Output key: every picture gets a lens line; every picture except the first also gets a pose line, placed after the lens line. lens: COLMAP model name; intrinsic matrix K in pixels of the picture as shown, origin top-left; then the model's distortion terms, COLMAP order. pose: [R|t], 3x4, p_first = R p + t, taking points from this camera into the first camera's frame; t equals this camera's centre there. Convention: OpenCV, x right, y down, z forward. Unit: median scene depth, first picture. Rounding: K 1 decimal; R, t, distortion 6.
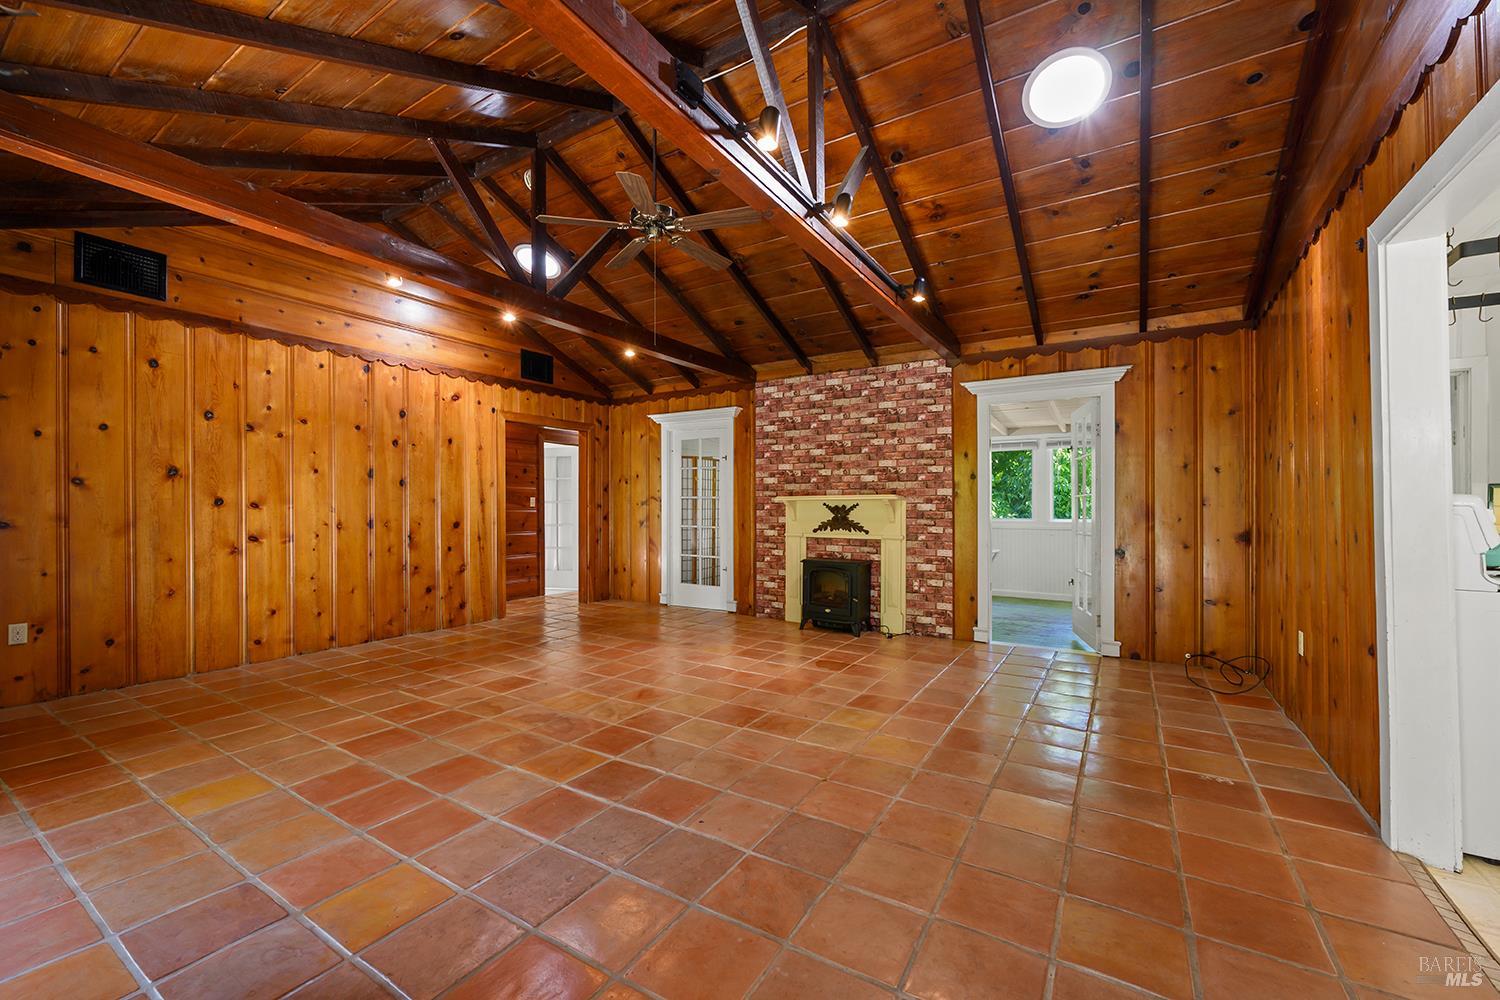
lens RADIAL K [[601.5, 0, 748.1], [0, 601.5, 505.3], [0, 0, 1]] dist [-0.007454, 0.001293]
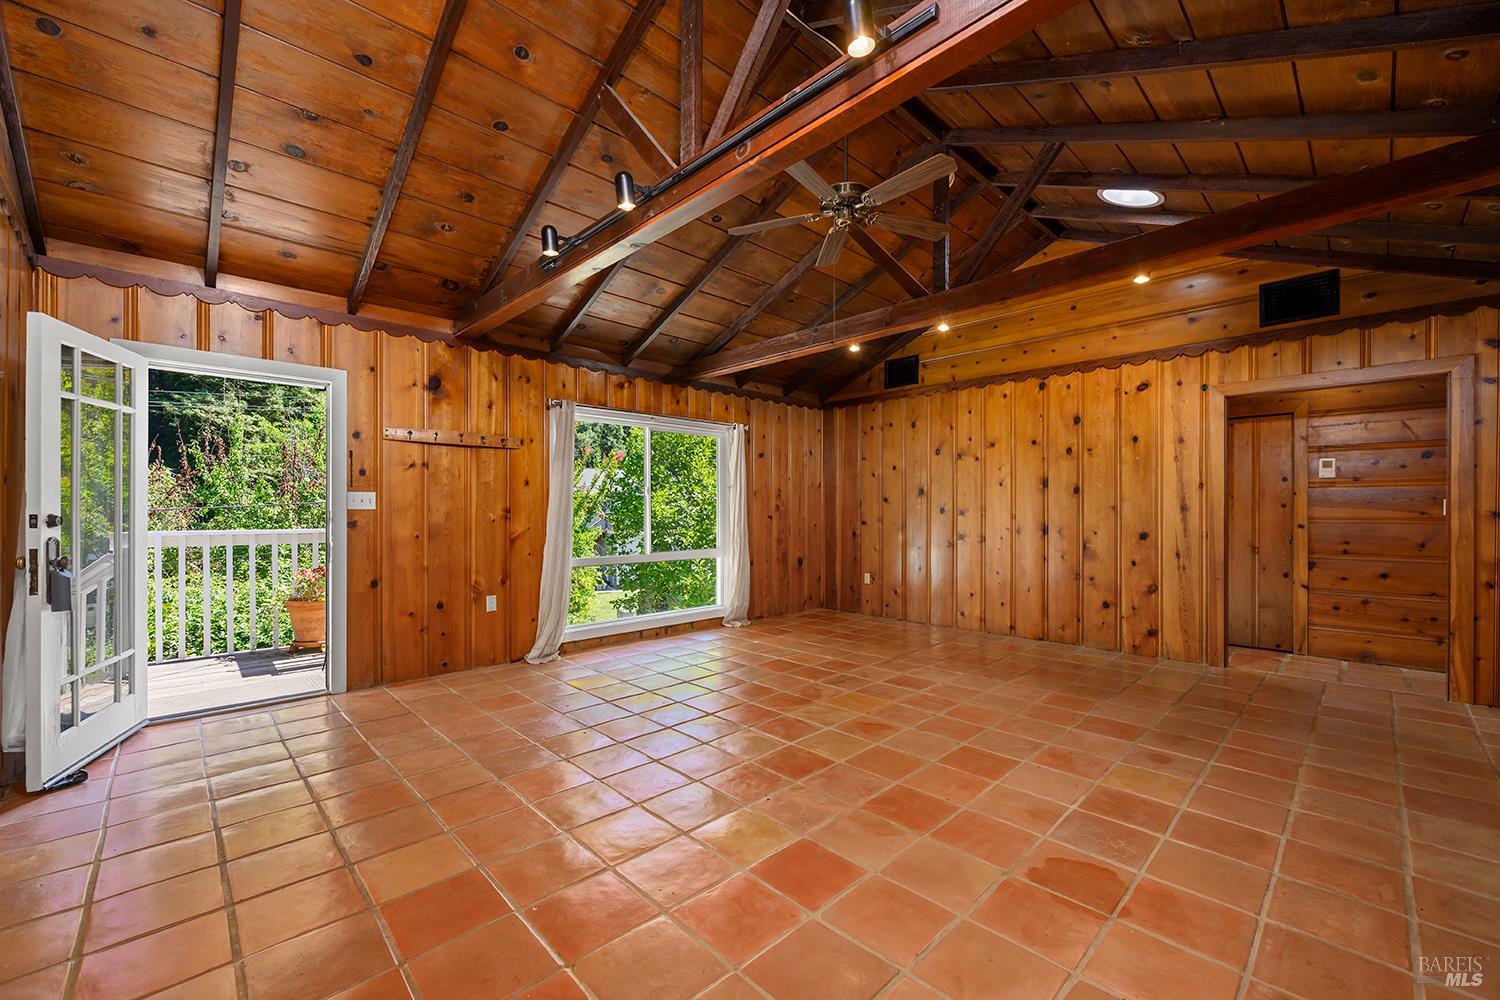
lens RADIAL K [[601.5, 0, 756.0], [0, 601.5, 519.1], [0, 0, 1]] dist [-0.007454, 0.001293]
pose [[-0.234181, 0.012546, -0.972112, 0.469620], [0.000602, 0.999918, 0.012760, -0.003043], [0.972193, 0.002403, -0.234170, 0.665760]]
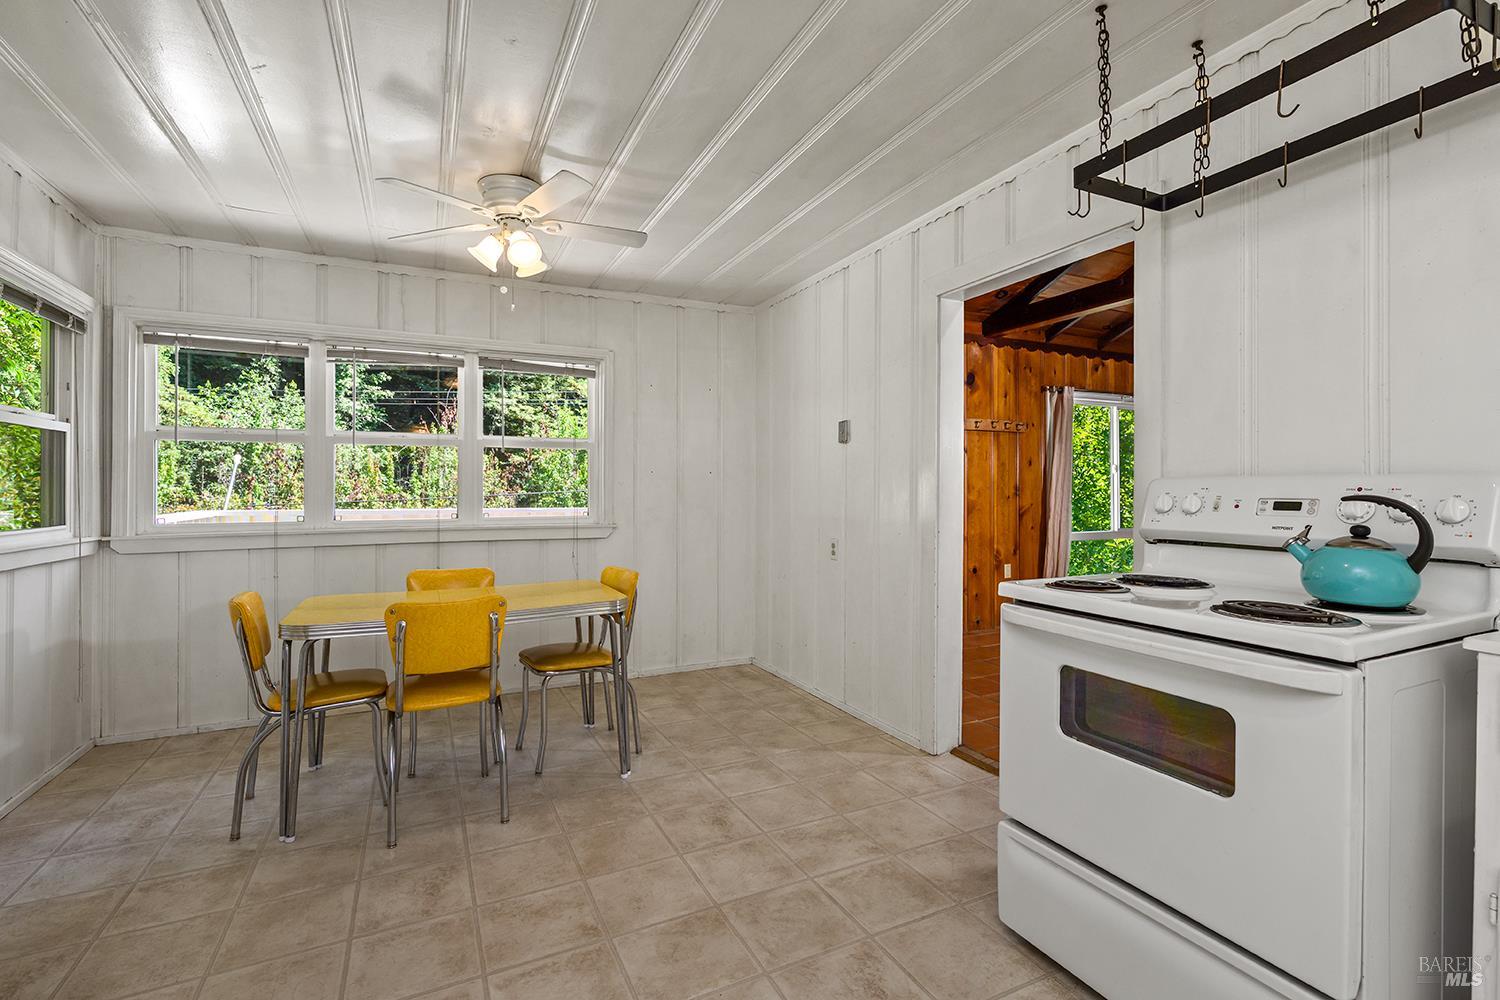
lens RADIAL K [[679.7, 0, 749.5], [0, 679.7, 498.5], [0, 0, 1]] dist [-0.003609, 0.000626]
pose [[-0.523099, 0.011043, -0.852200, 0.838407], [0.007276, 0.999937, 0.008491, -0.000202], [0.852241, -0.001759, -0.523147, 0.341727]]
